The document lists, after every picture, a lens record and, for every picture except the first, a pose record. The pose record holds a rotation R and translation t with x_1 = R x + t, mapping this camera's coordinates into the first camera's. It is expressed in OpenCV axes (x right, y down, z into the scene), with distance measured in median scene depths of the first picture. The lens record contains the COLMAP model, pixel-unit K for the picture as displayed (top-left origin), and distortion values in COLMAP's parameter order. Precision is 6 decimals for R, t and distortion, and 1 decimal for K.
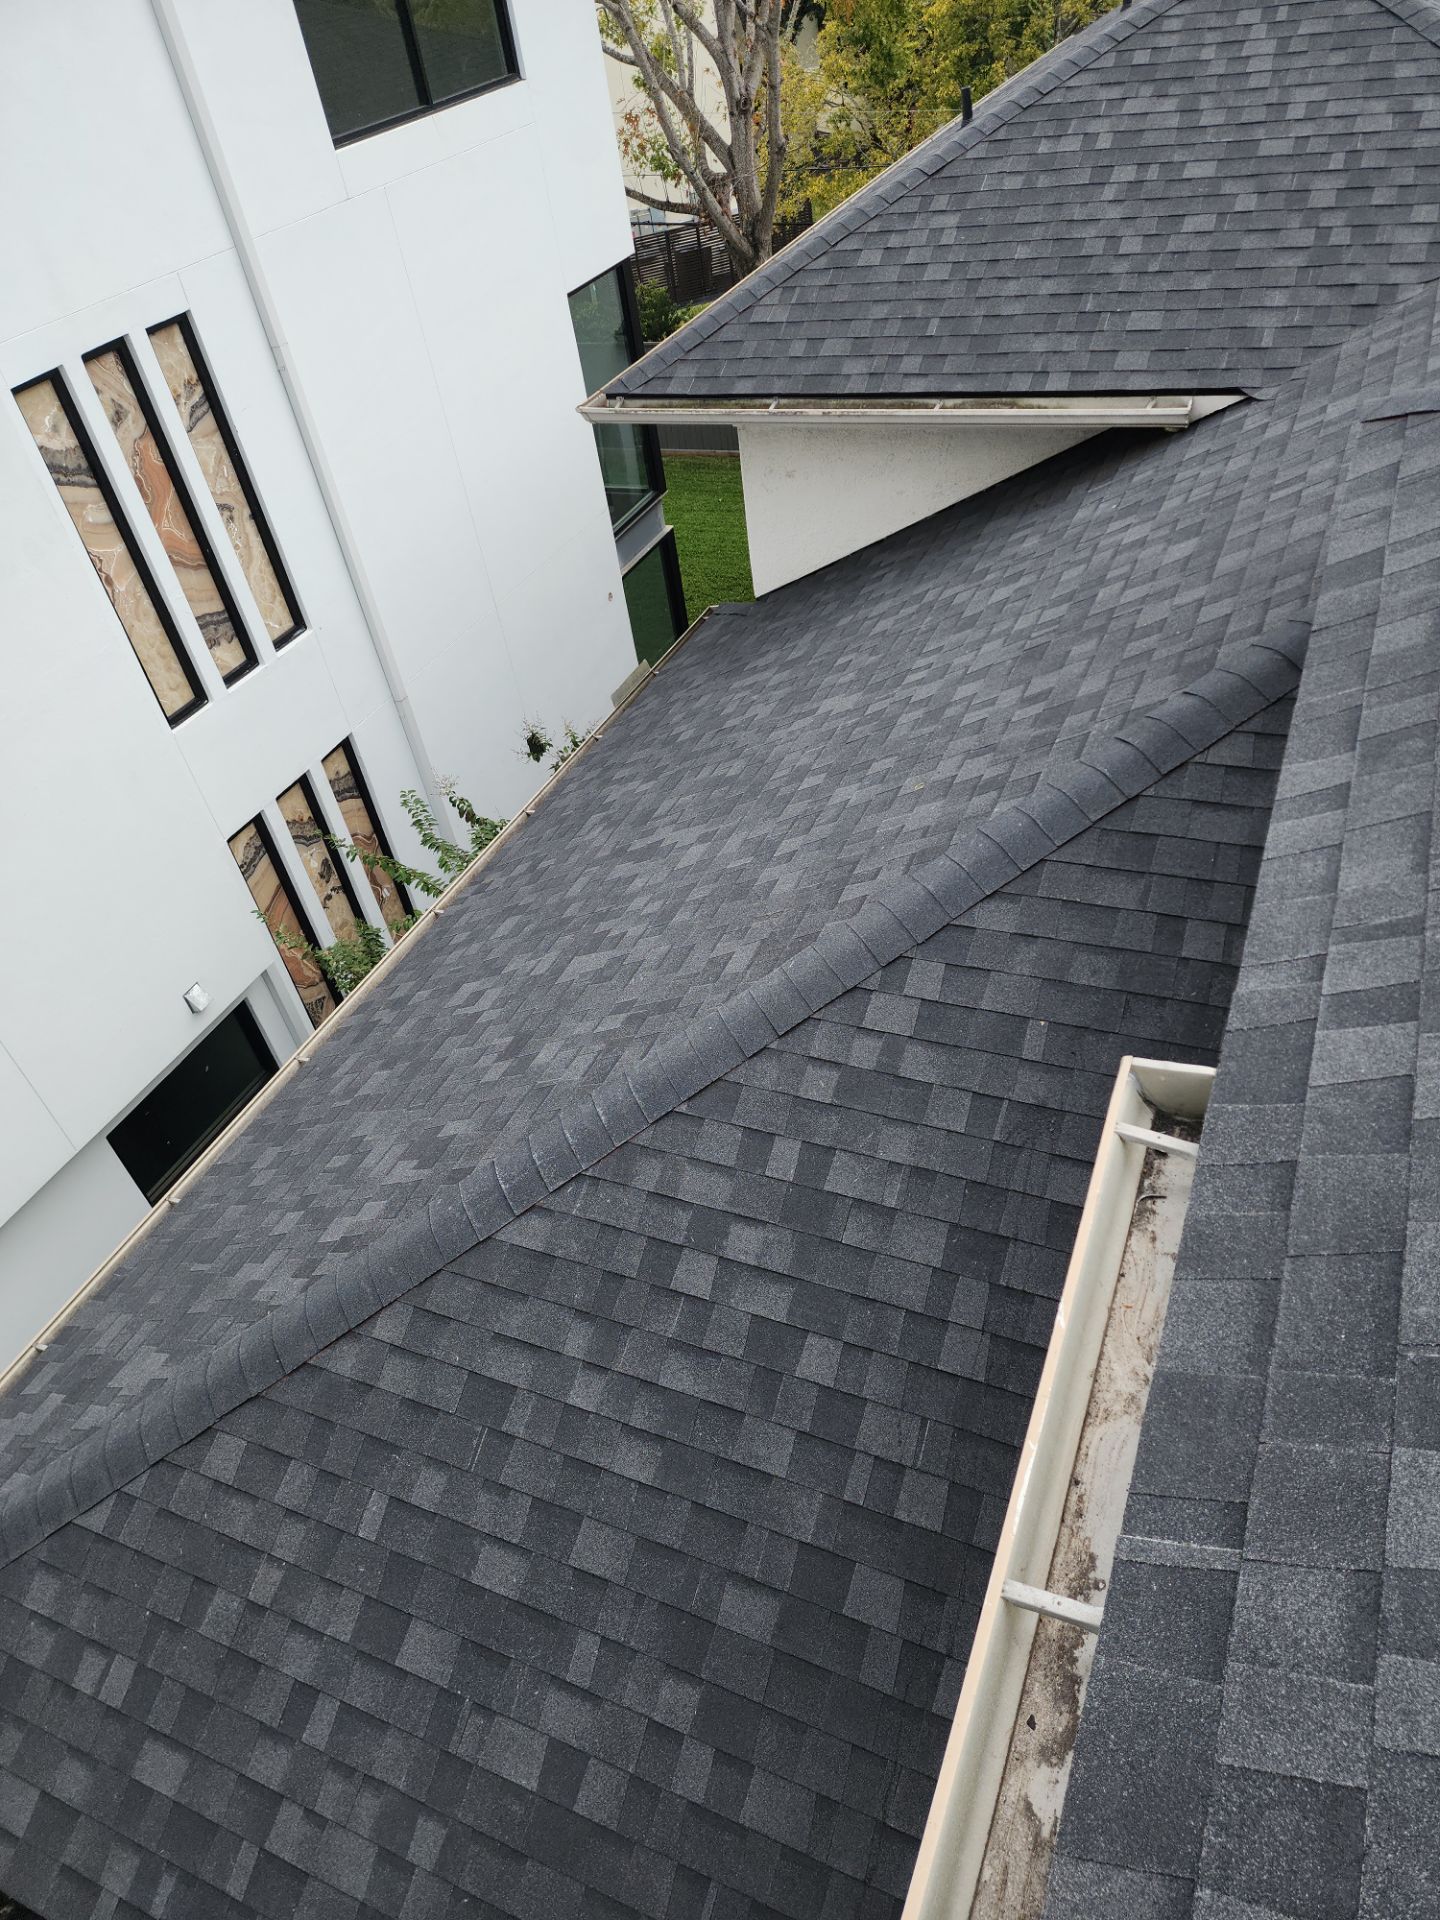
lens RADIAL K [[1281.9, 0, 745.1], [0, 1281.9, 968.2], [0, 0, 1]] dist [0.086613, -0.068108]
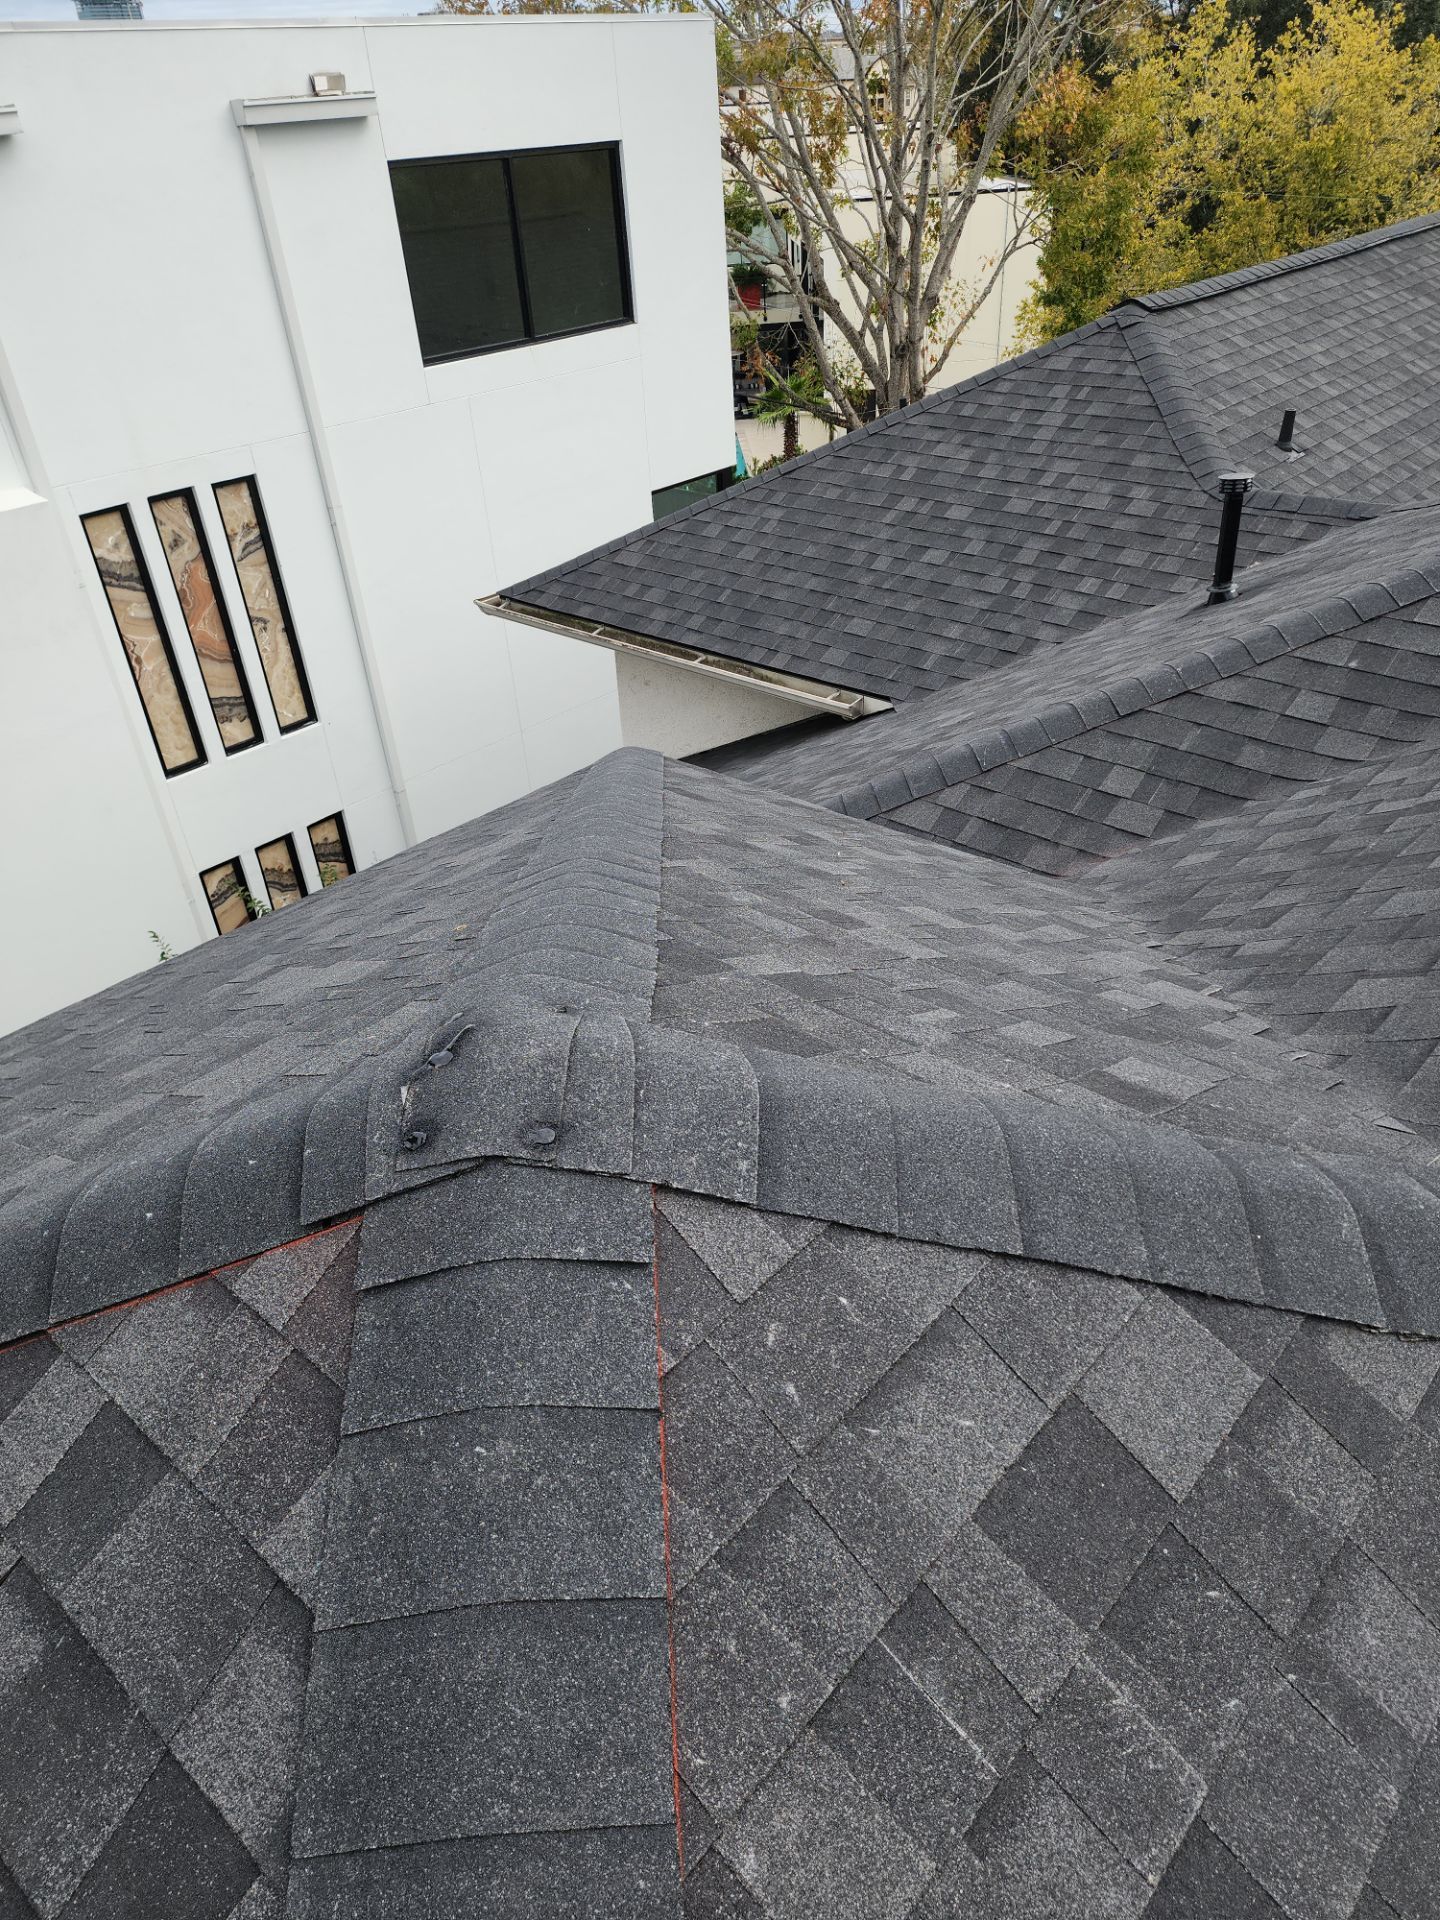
lens RADIAL K [[1281.9, 0, 745.1], [0, 1281.9, 968.2], [0, 0, 1]] dist [0.086613, -0.068108]
pose [[0.949313, 0.234901, -0.208869, 0.429475], [-0.252412, 0.965684, -0.061177, -0.075783], [0.187331, 0.110797, 0.976028, -0.114820]]
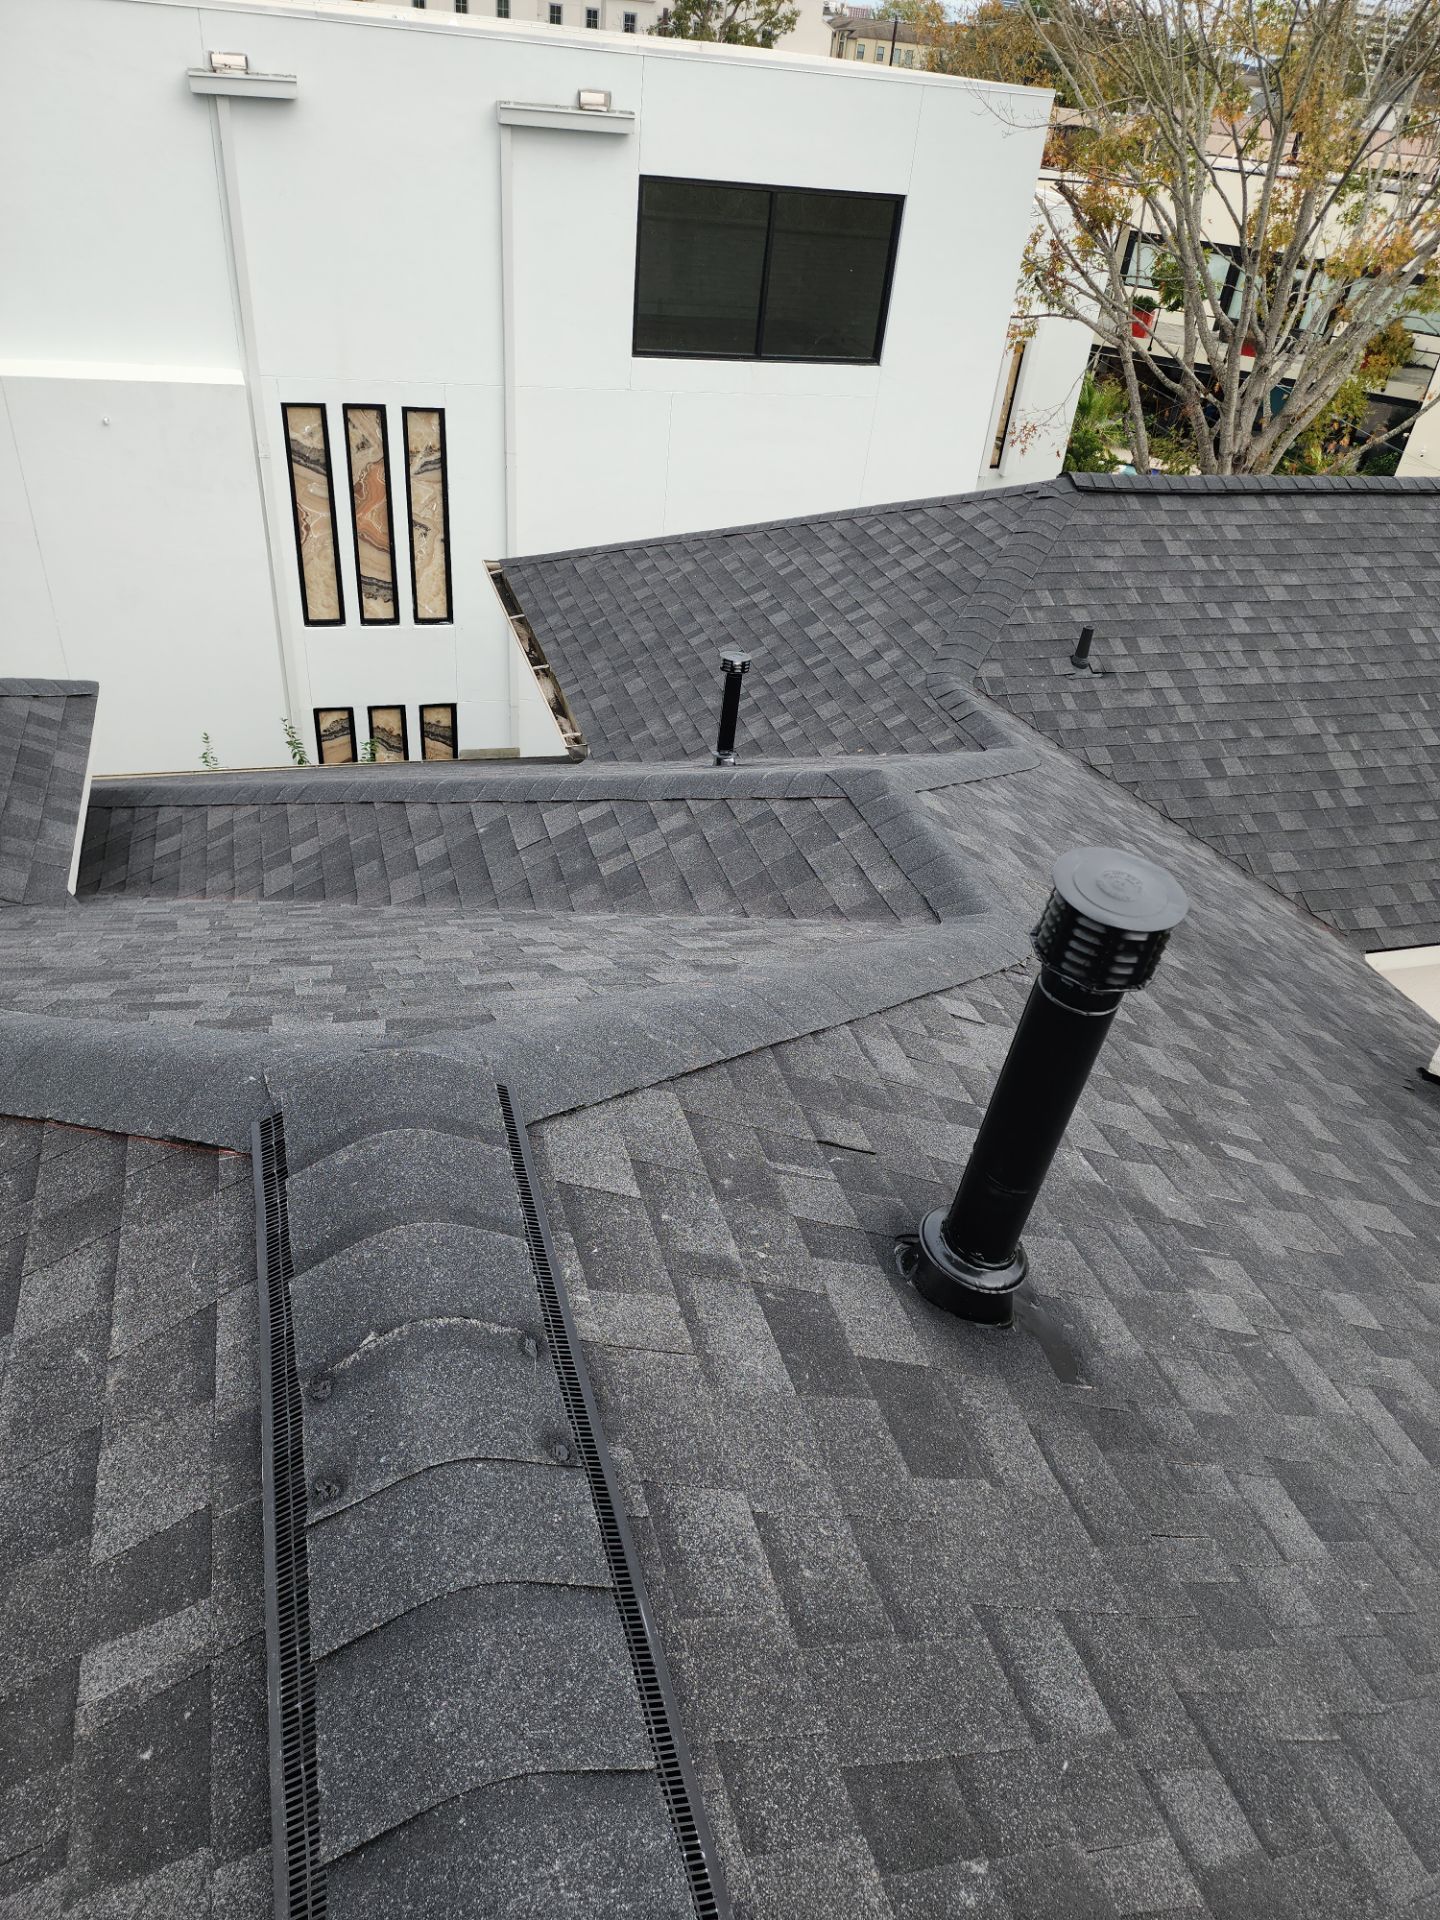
lens RADIAL K [[1288.5, 0, 742.3], [0, 1288.5, 946.9], [0, 0, 1]] dist [0.097706, -0.080613]
pose [[0.635380, 0.581140, -0.508497, 0.960197], [-0.622138, 0.775324, 0.108708, -0.407478], [0.457424, 0.247285, 0.854174, 0.012554]]
